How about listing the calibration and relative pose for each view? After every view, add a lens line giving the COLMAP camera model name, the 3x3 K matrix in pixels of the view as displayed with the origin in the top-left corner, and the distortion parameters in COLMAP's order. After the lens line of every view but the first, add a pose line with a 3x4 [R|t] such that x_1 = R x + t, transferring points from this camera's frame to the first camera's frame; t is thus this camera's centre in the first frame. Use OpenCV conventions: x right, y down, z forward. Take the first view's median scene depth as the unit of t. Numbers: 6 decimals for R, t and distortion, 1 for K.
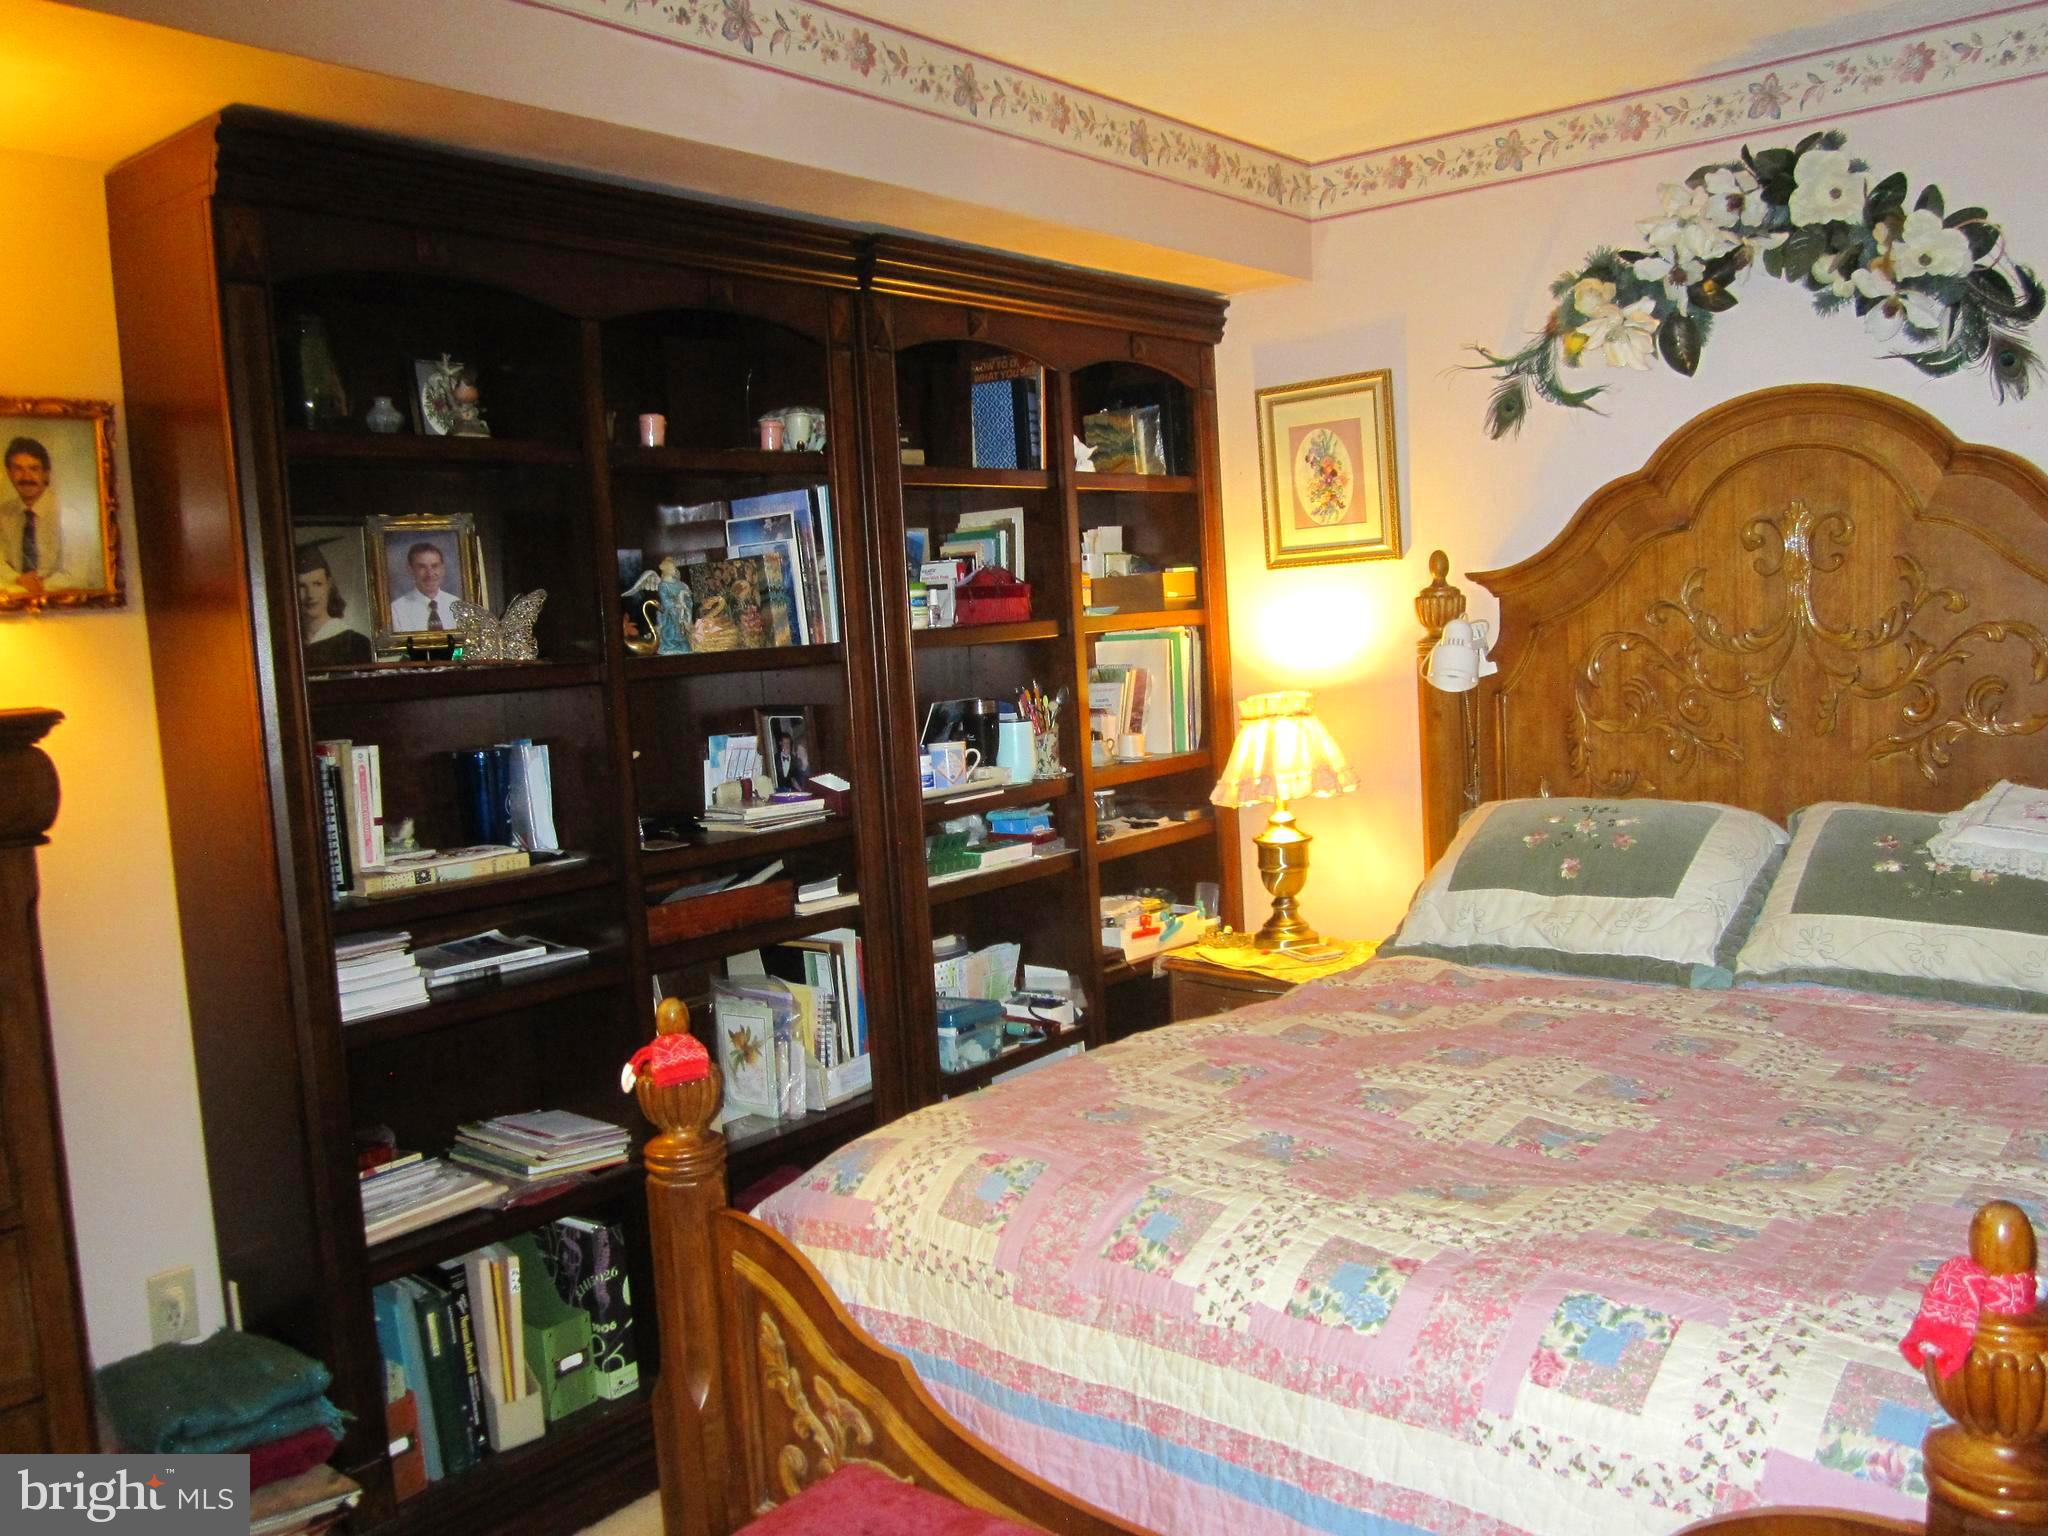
lens RADIAL K [[1681.6, 0, 1024.0], [0, 1681.6, 768.0], [0, 0, 1]] dist [-0.033240, 0.000035]
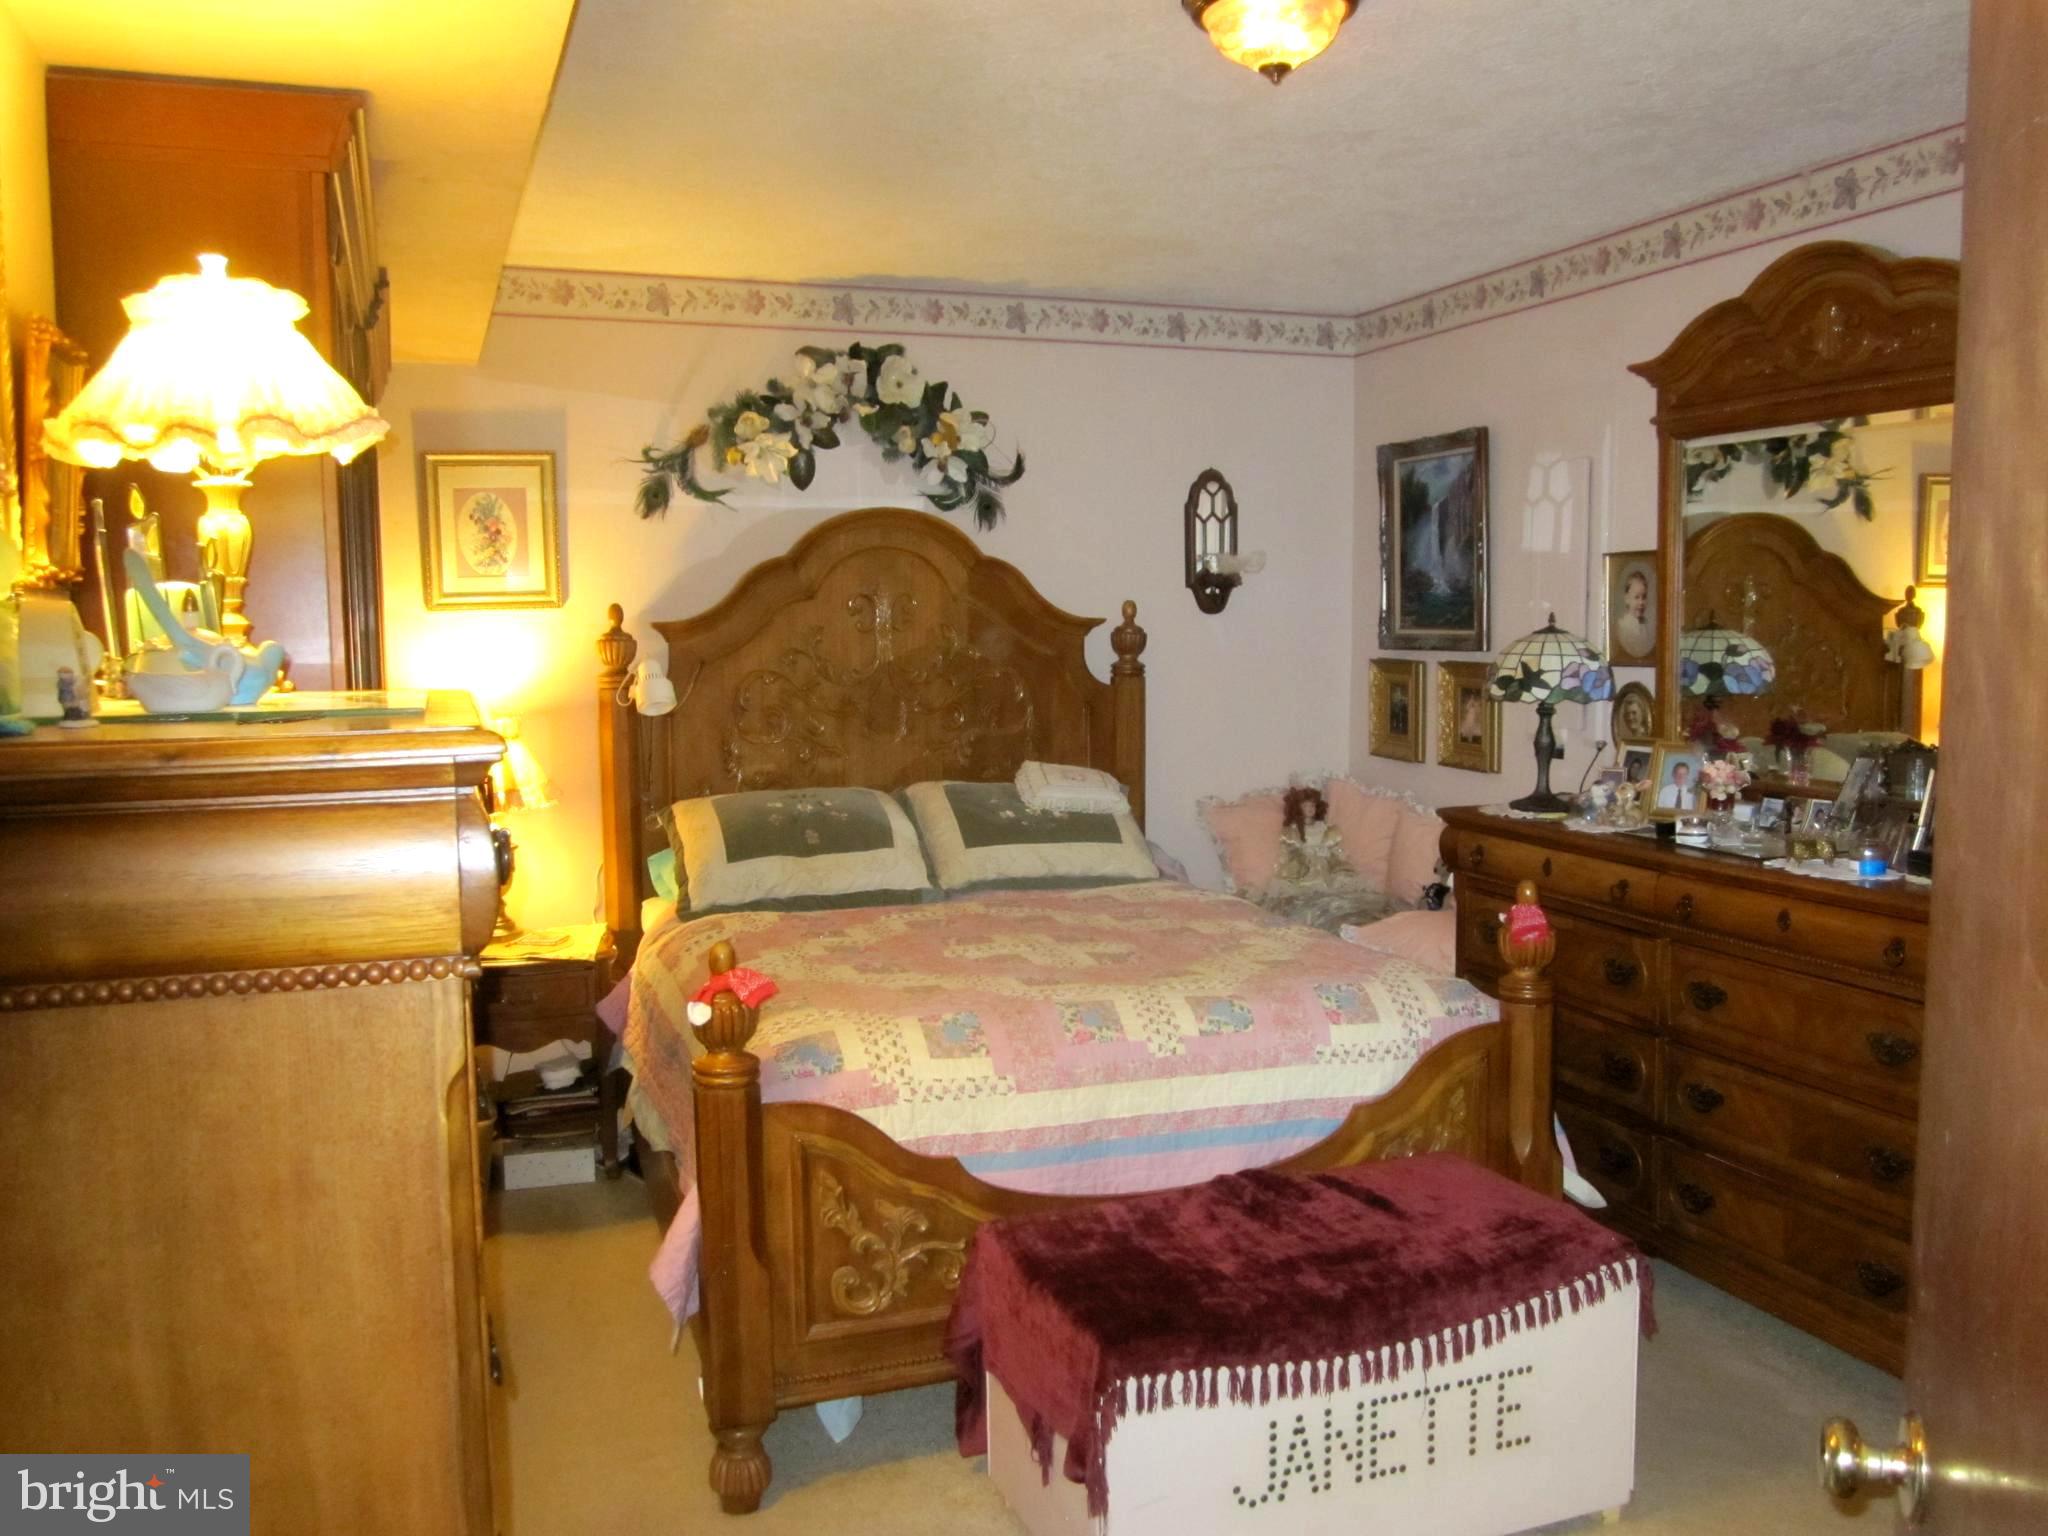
lens RADIAL K [[1681.6, 0, 1024.0], [0, 1681.6, 768.0], [0, 0, 1]] dist [-0.033240, 0.000035]
pose [[0.514986, -0.026409, 0.856792, -0.728913], [0.065109, 0.997843, -0.008378, 0.024244], [-0.854723, 0.060099, 0.515594, 0.117869]]
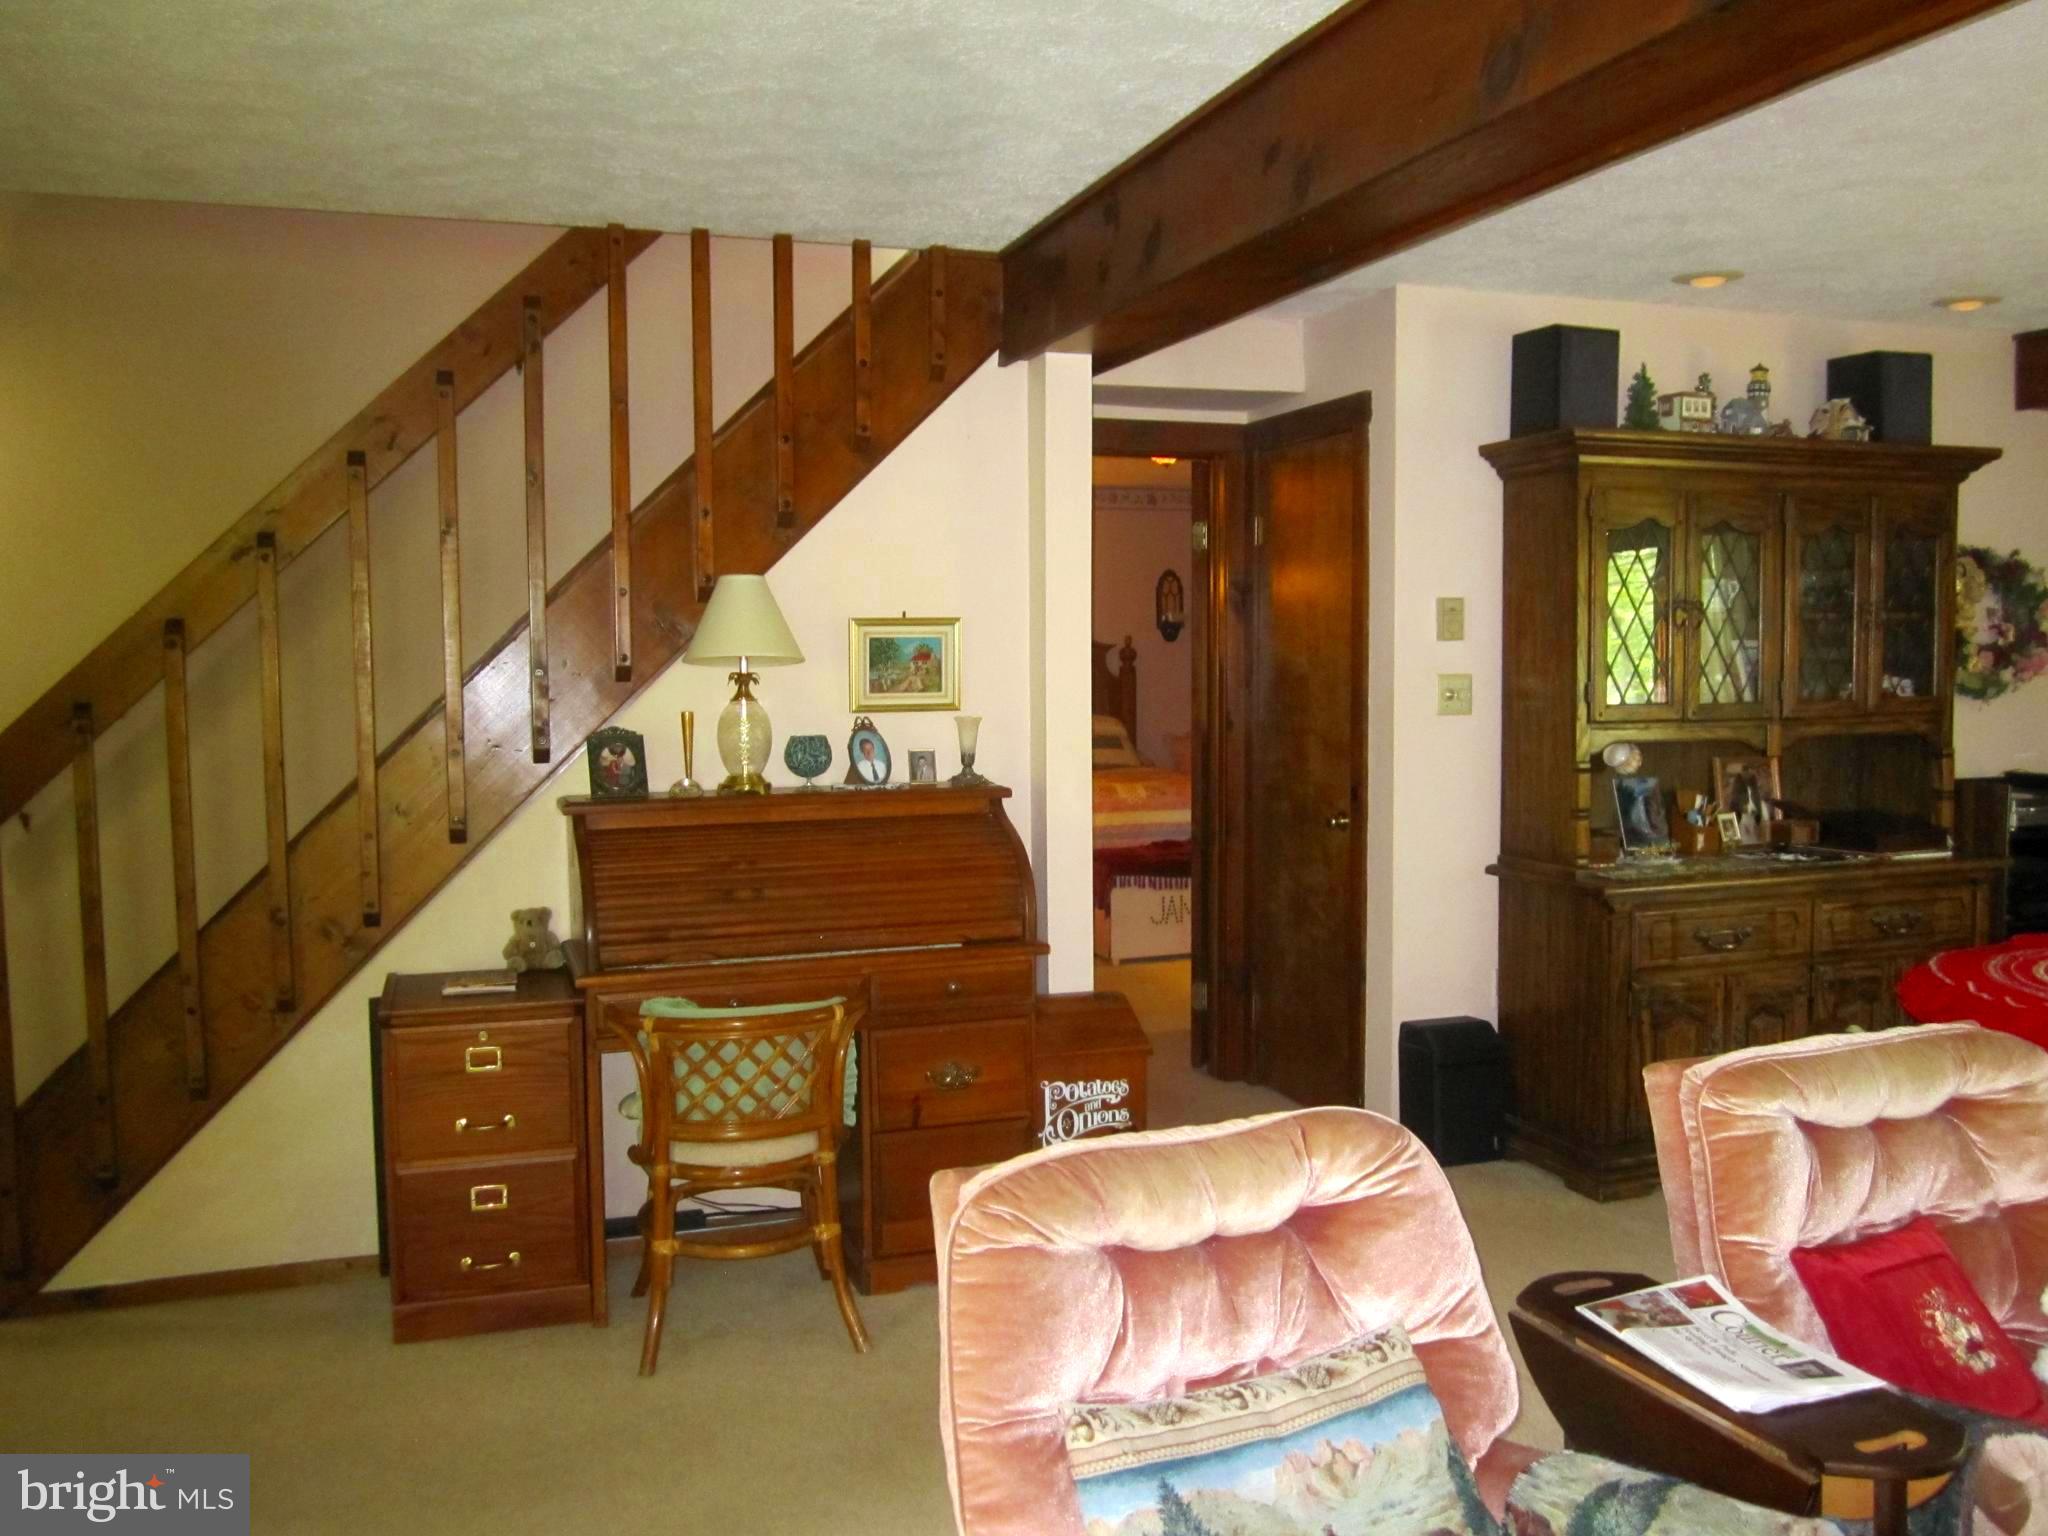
lens RADIAL K [[1681.6, 0, 1024.0], [0, 1681.6, 768.0], [0, 0, 1]] dist [-0.033240, 0.000035]
pose [[0.528527, -0.006731, 0.848890, -2.086719], [0.059534, 0.997800, -0.029155, 0.187217], [-0.846826, 0.065947, 0.527765, -0.634283]]
